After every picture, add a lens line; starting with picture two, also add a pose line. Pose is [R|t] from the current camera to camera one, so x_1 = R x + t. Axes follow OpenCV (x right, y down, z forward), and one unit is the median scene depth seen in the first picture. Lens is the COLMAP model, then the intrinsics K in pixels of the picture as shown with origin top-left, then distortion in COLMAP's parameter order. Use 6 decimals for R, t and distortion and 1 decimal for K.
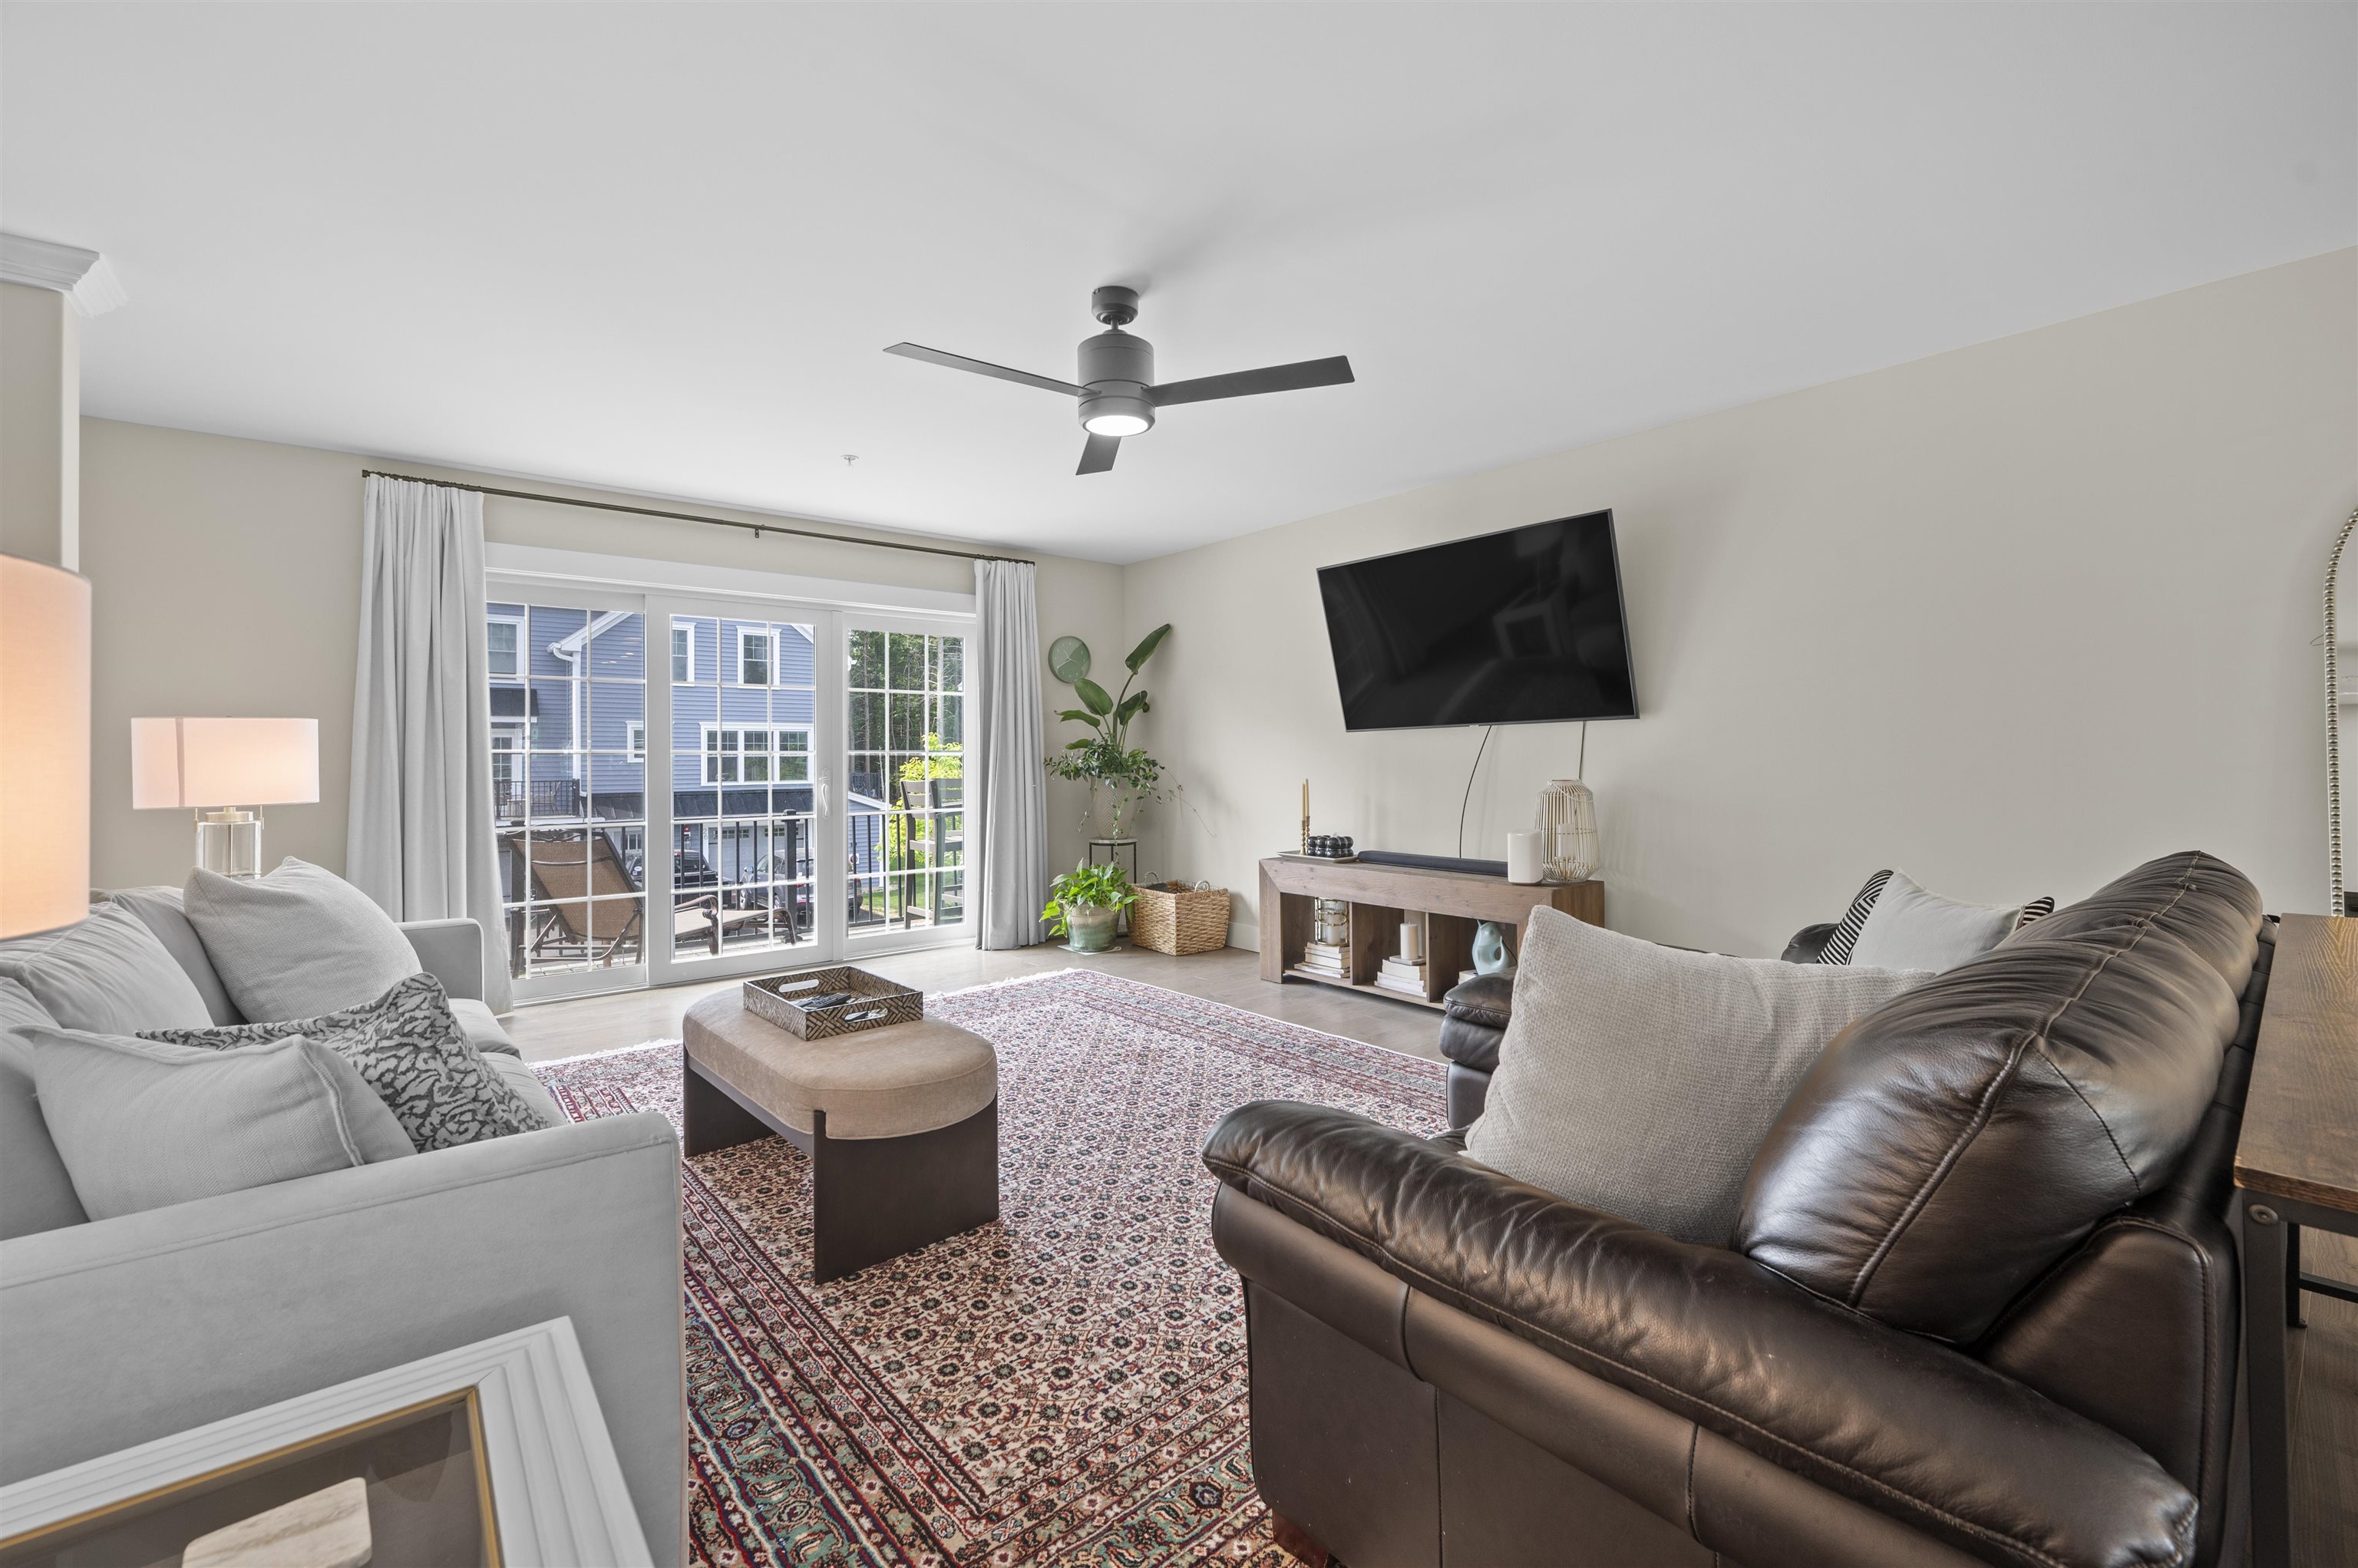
lens RADIAL K [[1004.1, 0, 1192.2], [0, 1004.1, 747.1], [0, 0, 1]] dist [0.001518, -0.001797]
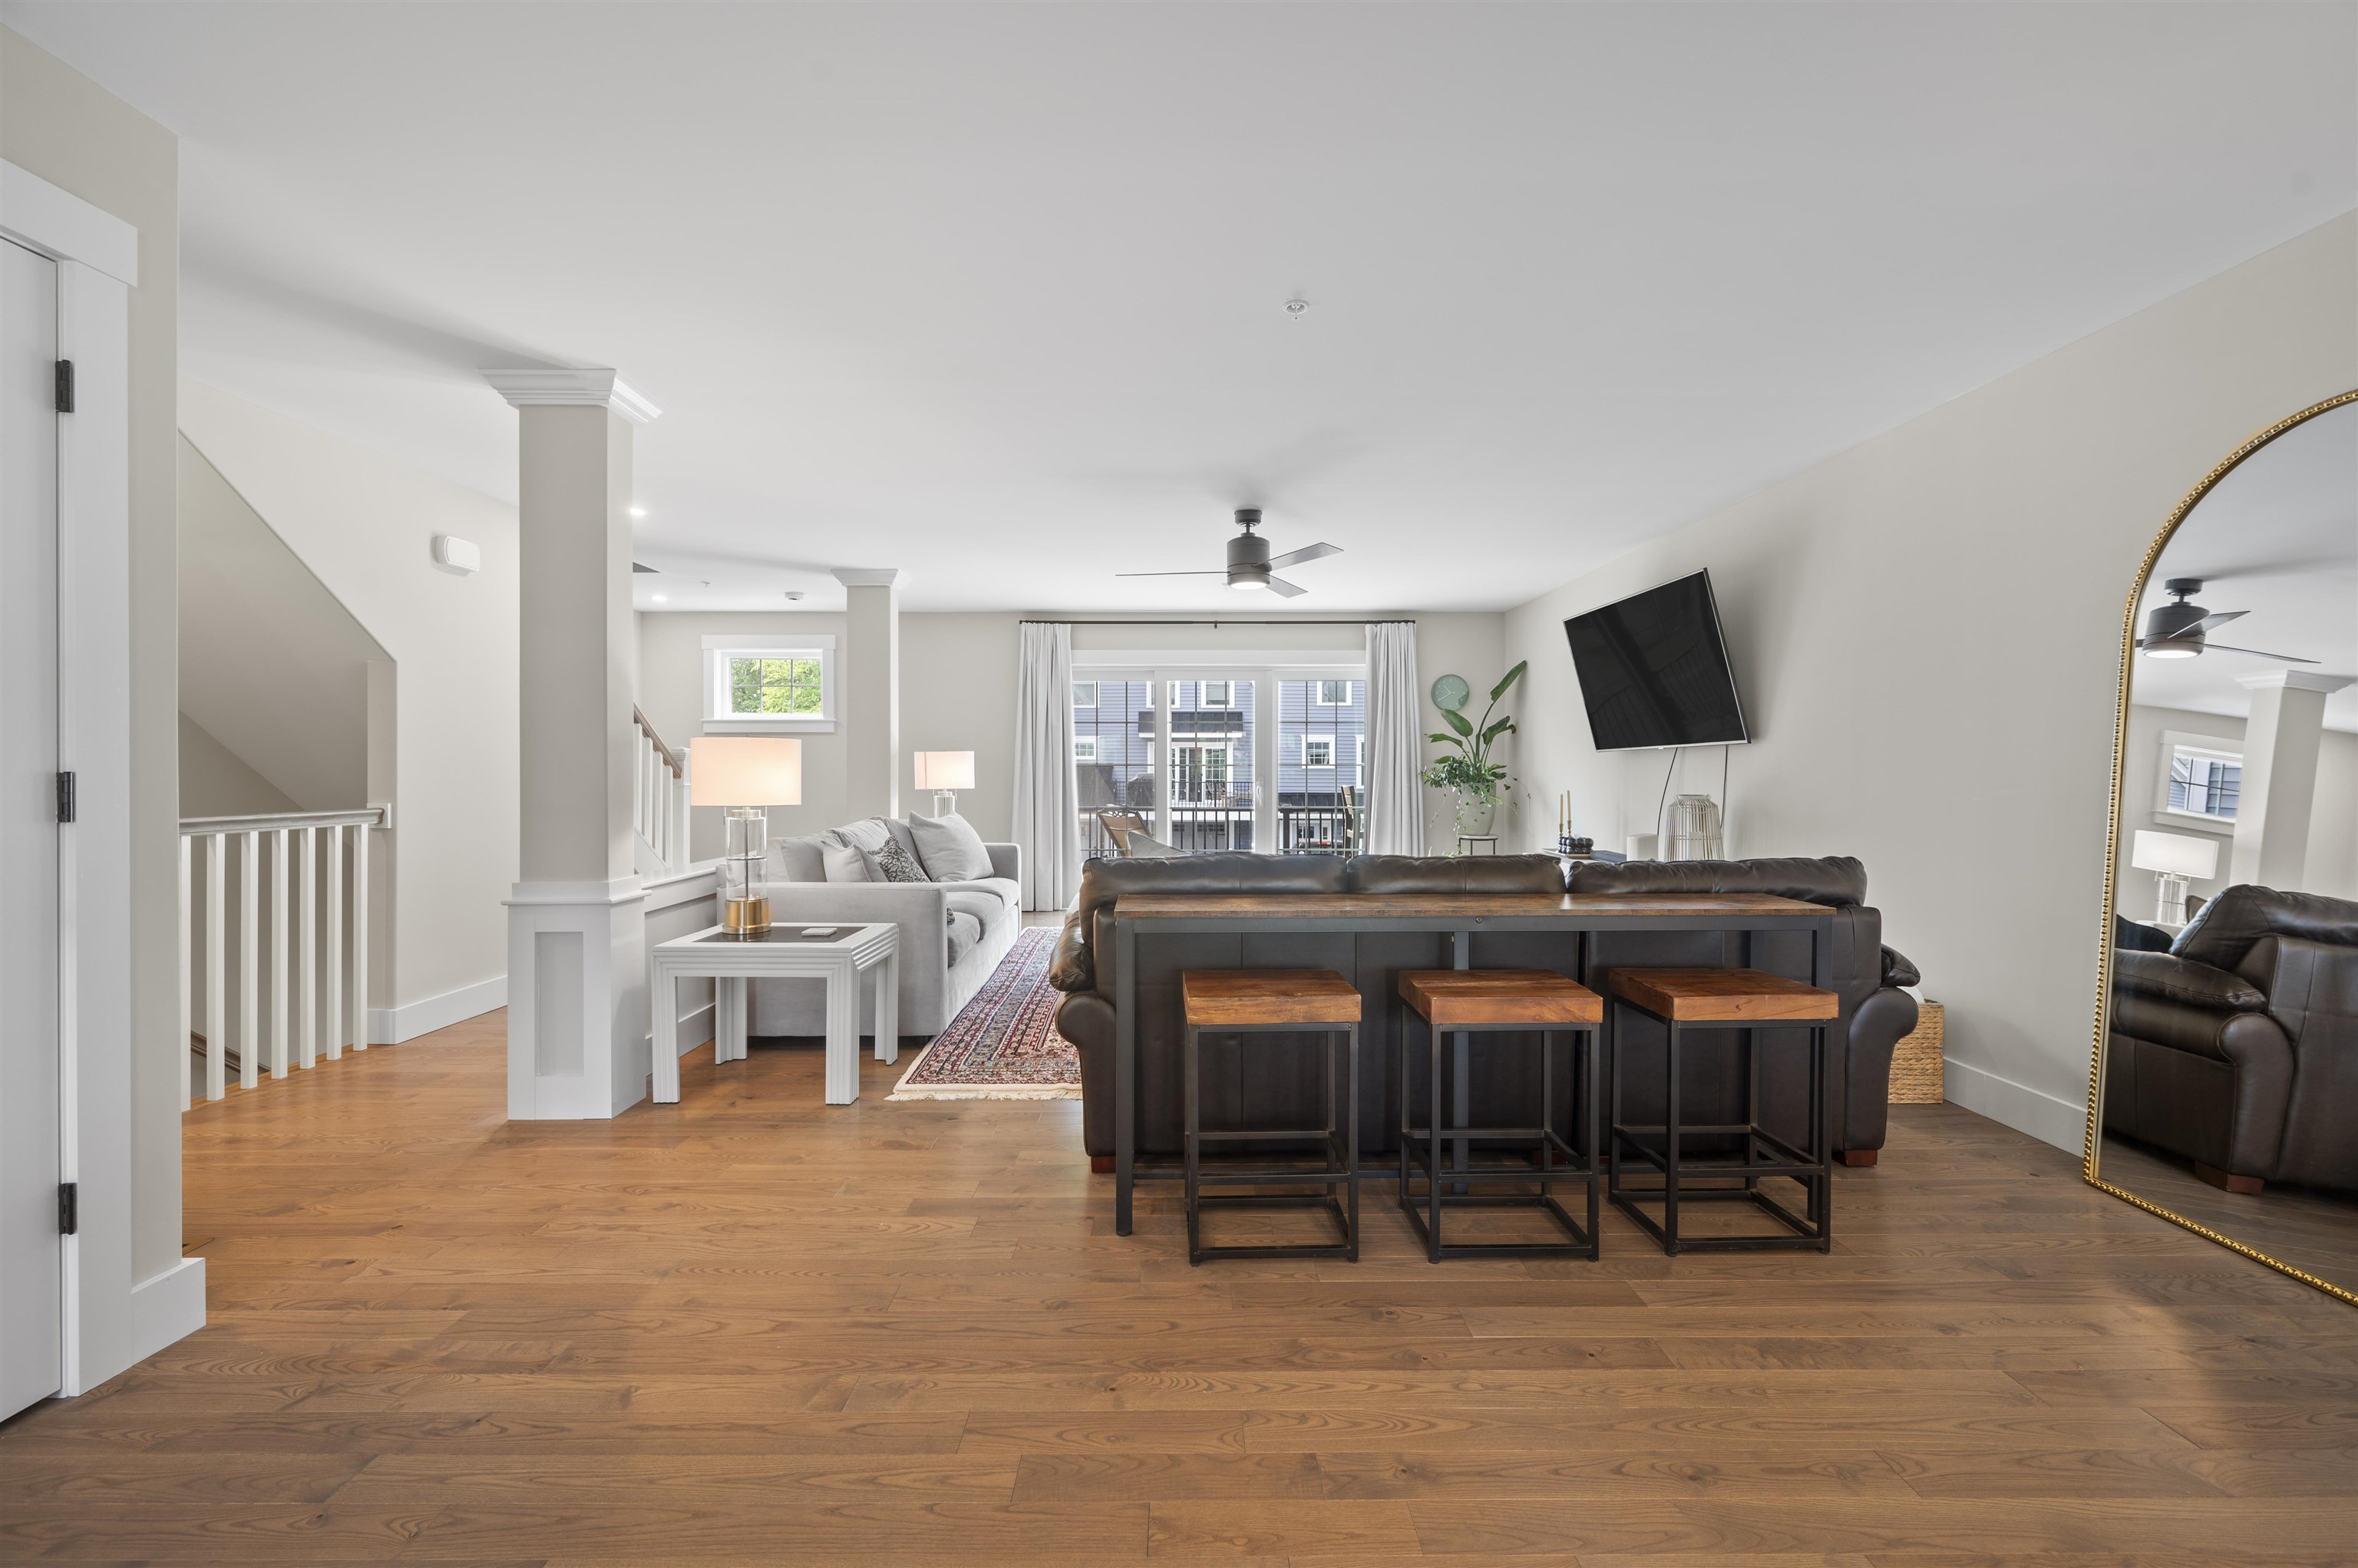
lens RADIAL K [[1004.1, 0, 1185.0], [0, 1004.1, 778.2], [0, 0, 1]] dist [0.001518, -0.001797]
pose [[0.771852, 0.017308, -0.635566, 0.690785], [0.000145, 0.999625, 0.027398, -0.022652], [0.635802, -0.021240, 0.771560, -0.320544]]
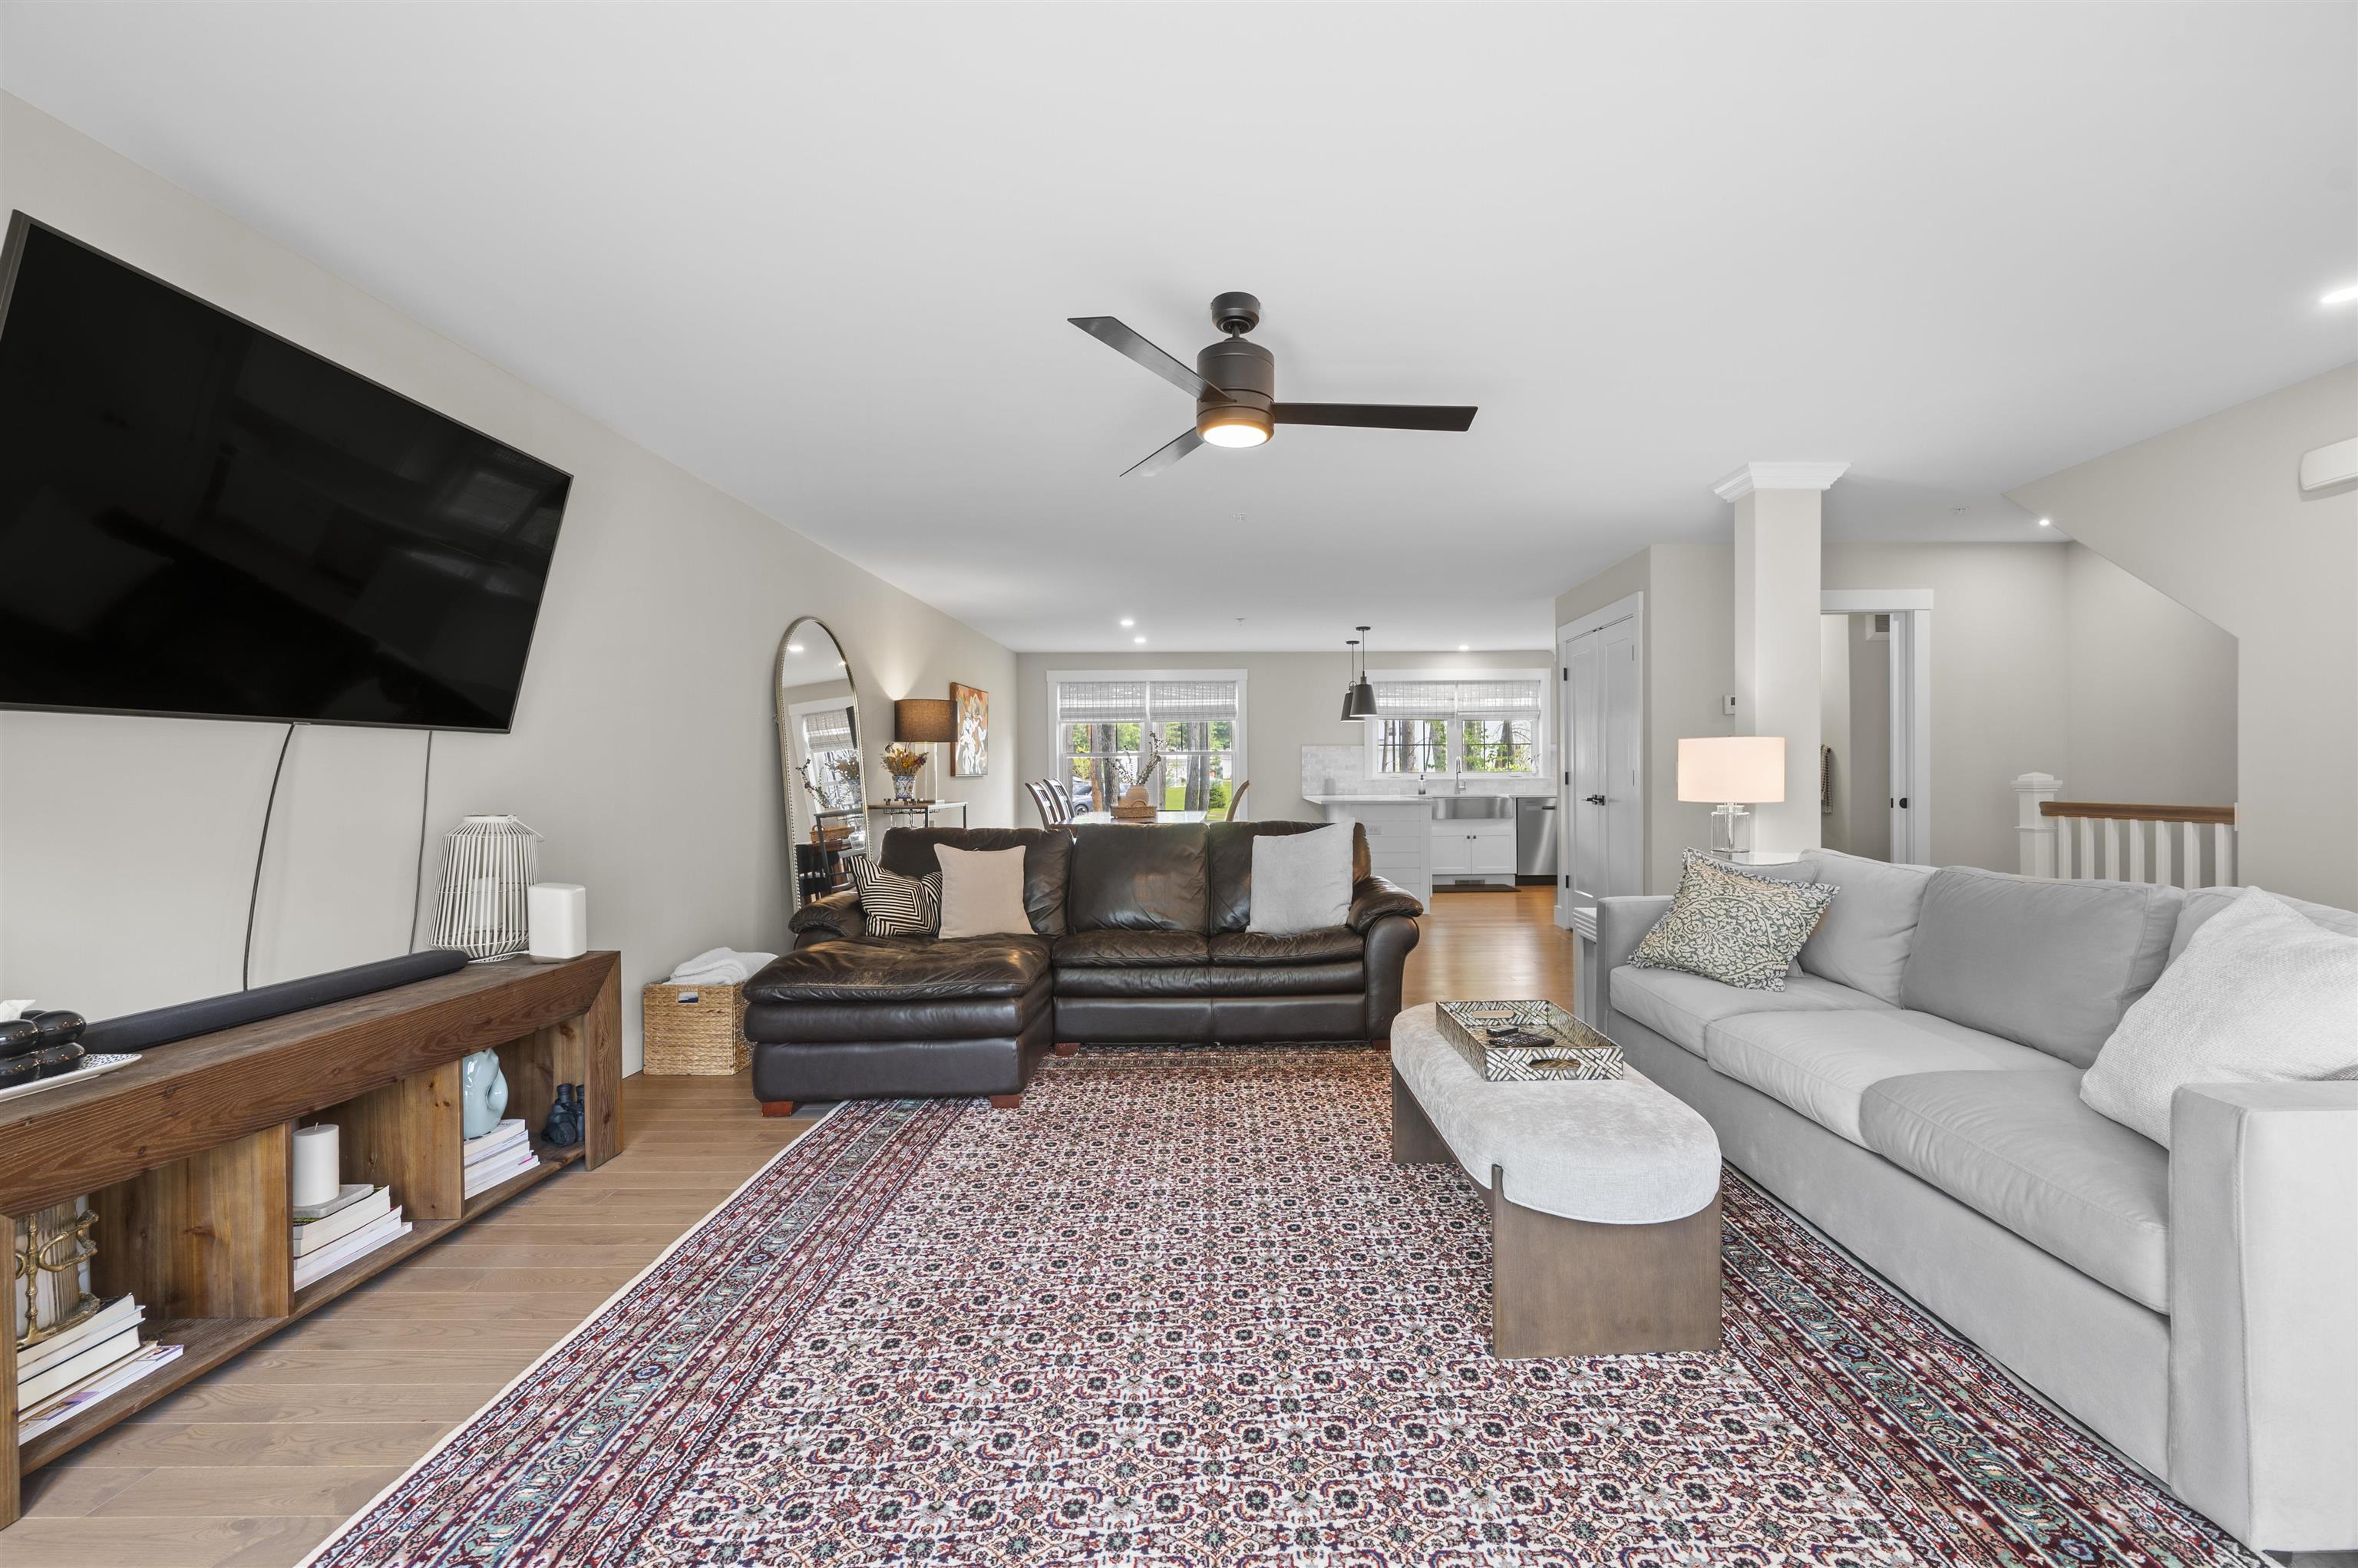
lens RADIAL K [[966.9, 0, 1261.6], [0, 966.9, 779.0], [0, 0, 1]] dist [0.003605, -0.000298]
pose [[-0.782479, 0.011202, 0.622577, -0.481015], [0.003468, 0.999901, -0.013633, 0.020015], [-0.622668, -0.008508, -0.782440, 1.217571]]
